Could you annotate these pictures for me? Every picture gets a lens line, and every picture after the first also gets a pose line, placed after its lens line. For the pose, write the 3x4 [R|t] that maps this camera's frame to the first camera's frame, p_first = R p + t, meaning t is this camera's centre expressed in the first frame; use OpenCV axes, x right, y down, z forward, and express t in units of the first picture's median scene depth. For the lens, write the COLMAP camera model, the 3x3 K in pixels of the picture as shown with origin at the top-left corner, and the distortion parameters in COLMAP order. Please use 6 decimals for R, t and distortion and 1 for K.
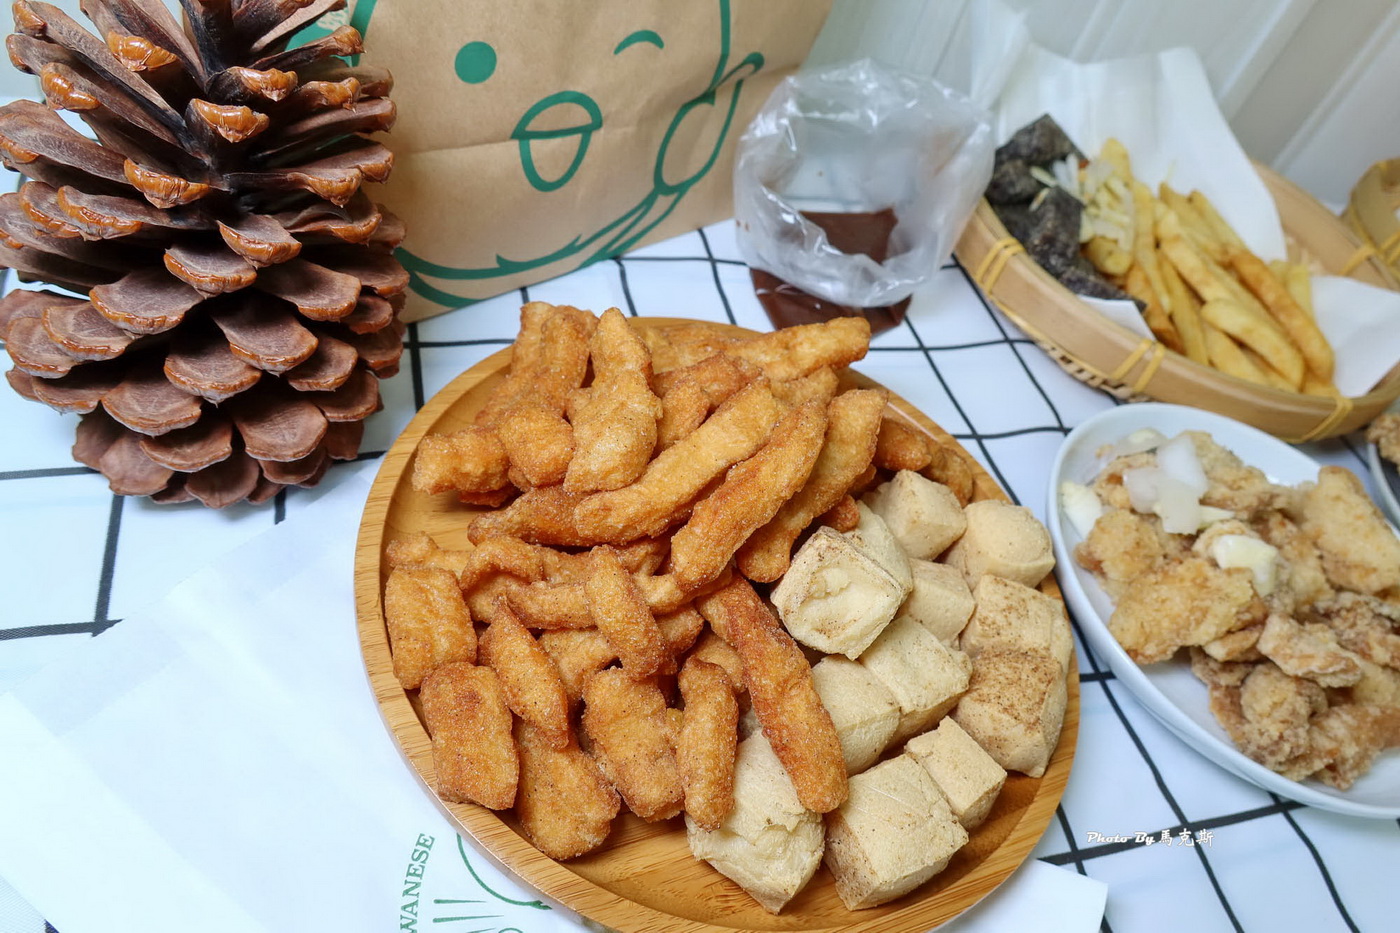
lens RADIAL K [[769.5, 0, 697.4], [0, 769.5, 466.0], [0, 0, 1]] dist [-0.032304, -0.006682]
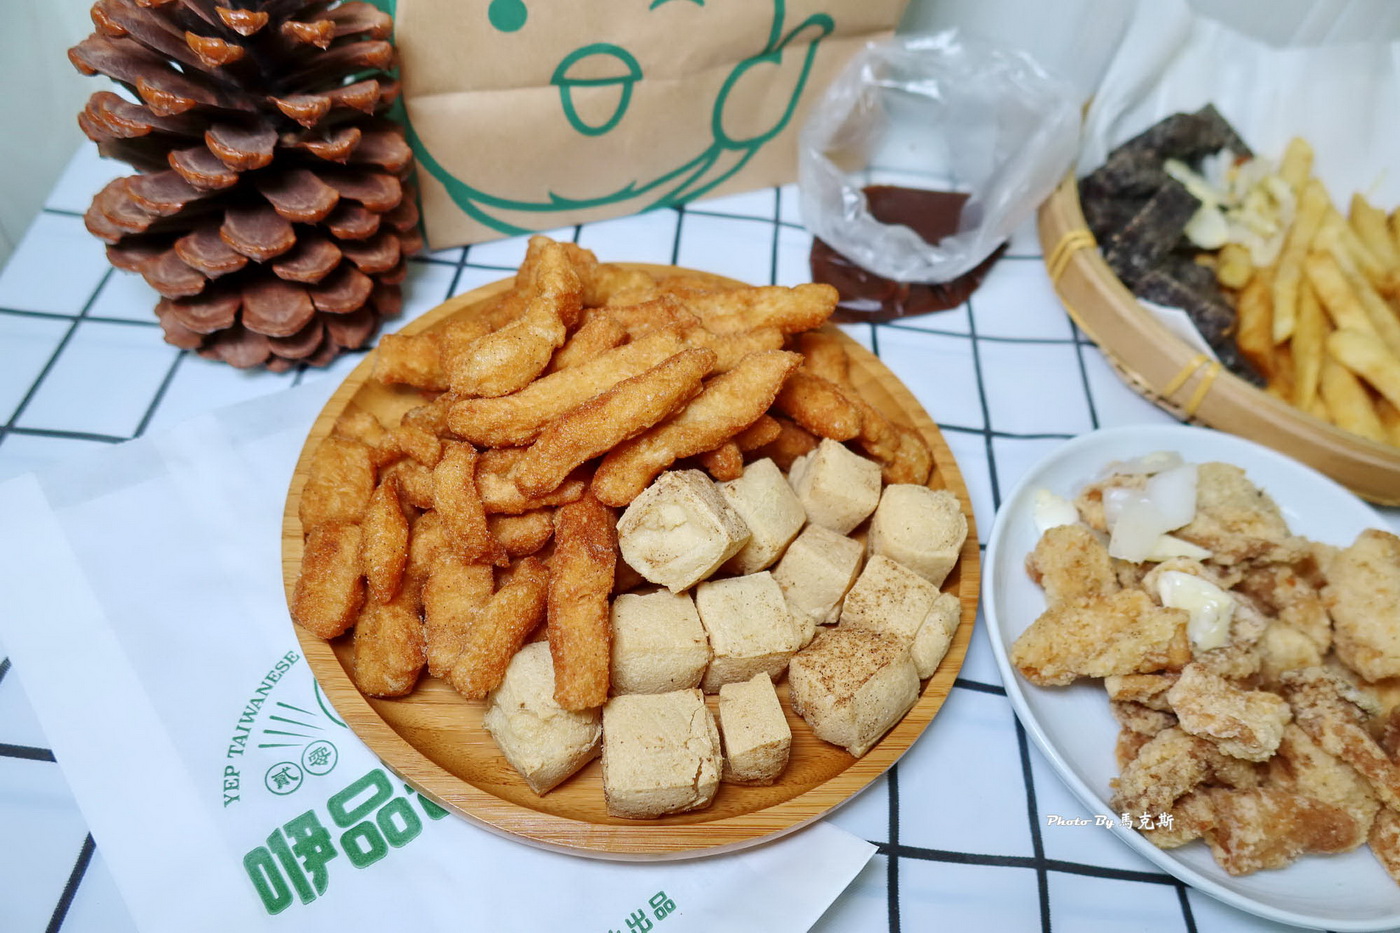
lens RADIAL K [[769.5, 0, 691.3], [0, 769.5, 447.9], [0, 0, 1]] dist [-0.032304, -0.006682]
pose [[0.956162, 0.174152, -0.235425, 0.349718], [-0.168635, 0.984717, 0.043530, 0.003870], [0.239408, -0.001921, 0.970917, -0.016843]]
